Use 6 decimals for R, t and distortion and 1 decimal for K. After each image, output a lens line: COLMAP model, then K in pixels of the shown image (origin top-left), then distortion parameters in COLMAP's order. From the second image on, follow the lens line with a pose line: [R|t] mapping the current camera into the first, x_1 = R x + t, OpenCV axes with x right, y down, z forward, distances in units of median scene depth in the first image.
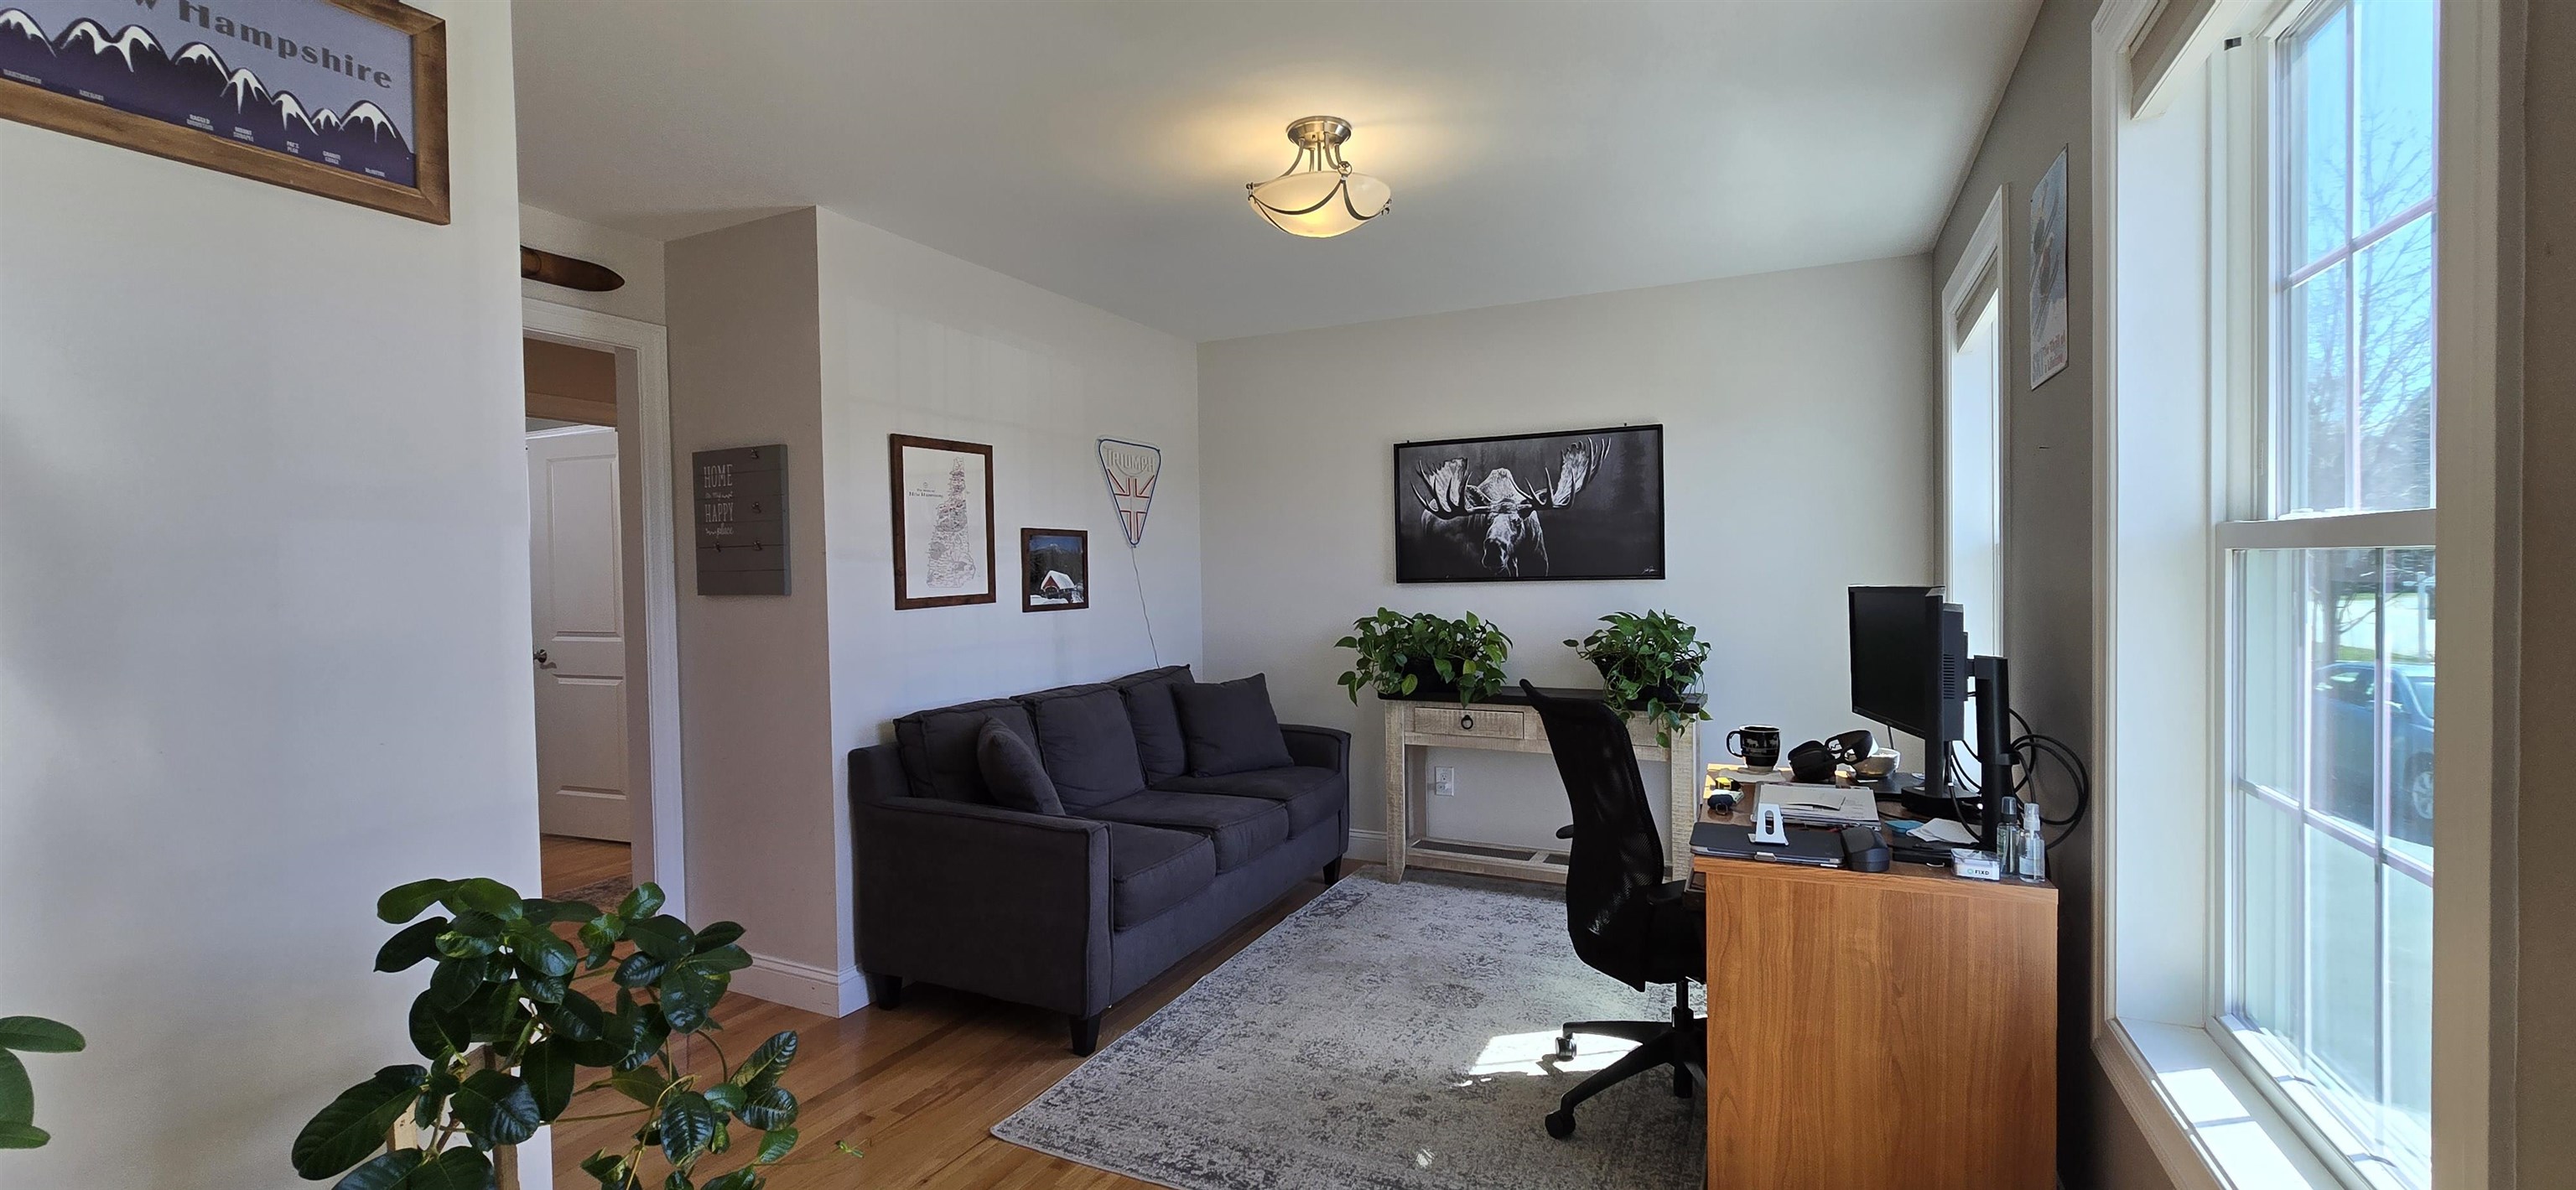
lens RADIAL K [[1051.0, 0, 1308.8], [0, 1051.0, 595.5], [0, 0, 1]] dist [-0.004371, -0.000151]
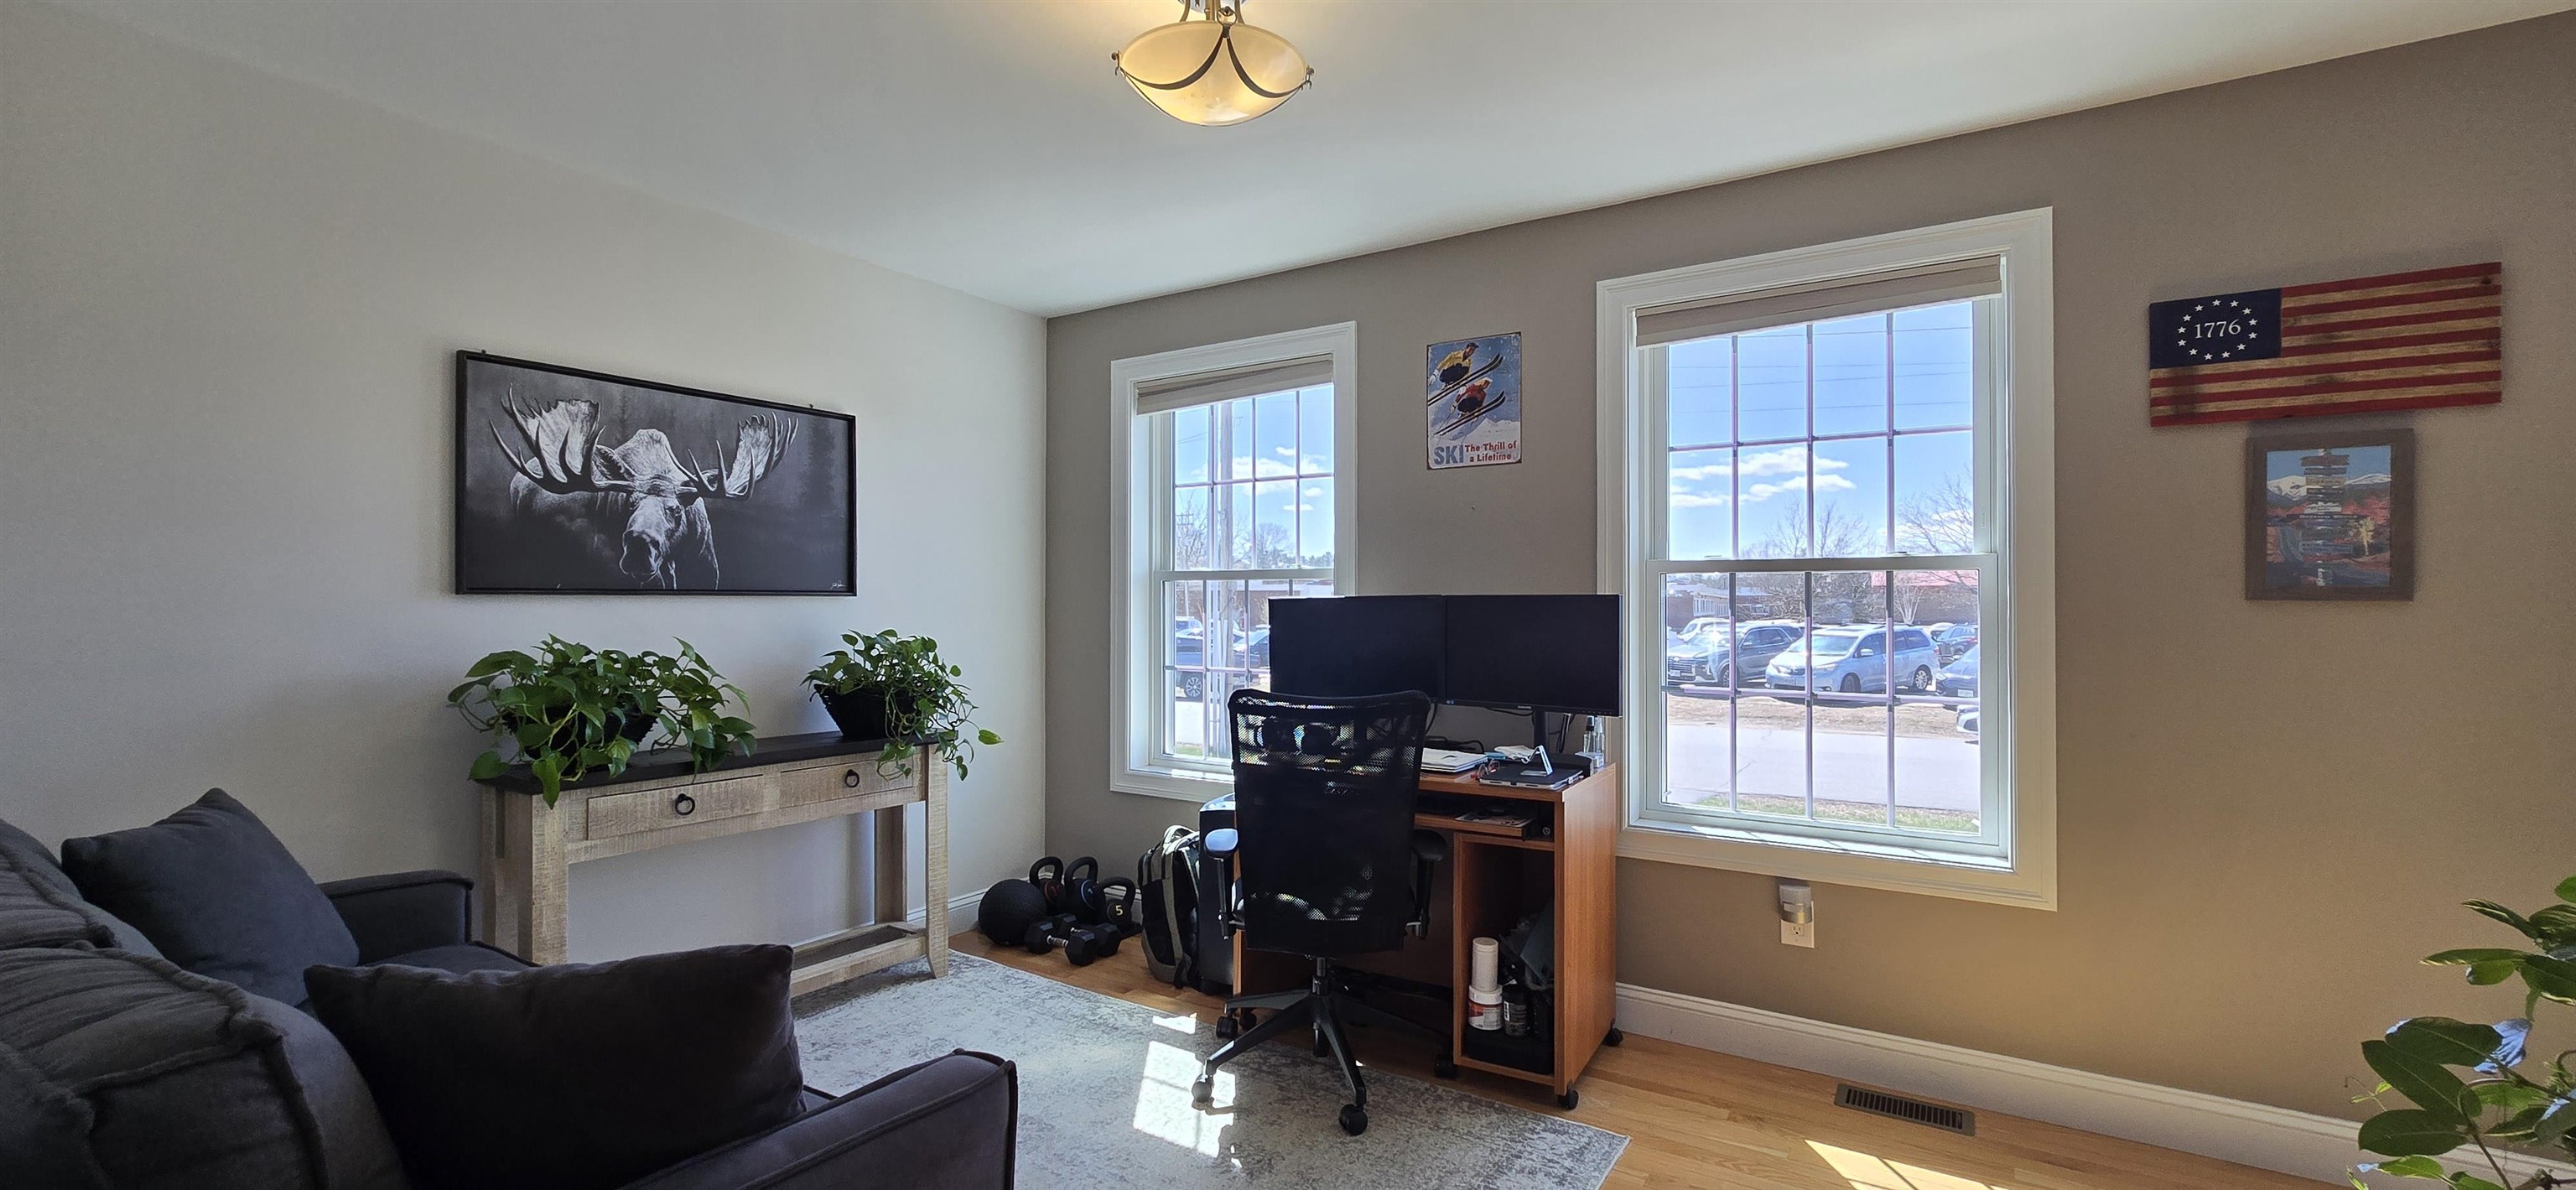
lens RADIAL K [[1051.0, 0, 1308.8], [0, 1051.0, 595.5], [0, 0, 1]] dist [-0.004371, -0.000151]
pose [[0.136476, 0.026169, 0.990298, -0.431180], [0.017181, 0.999438, -0.028779, 0.013551], [-0.990494, 0.020942, 0.135949, 0.489383]]
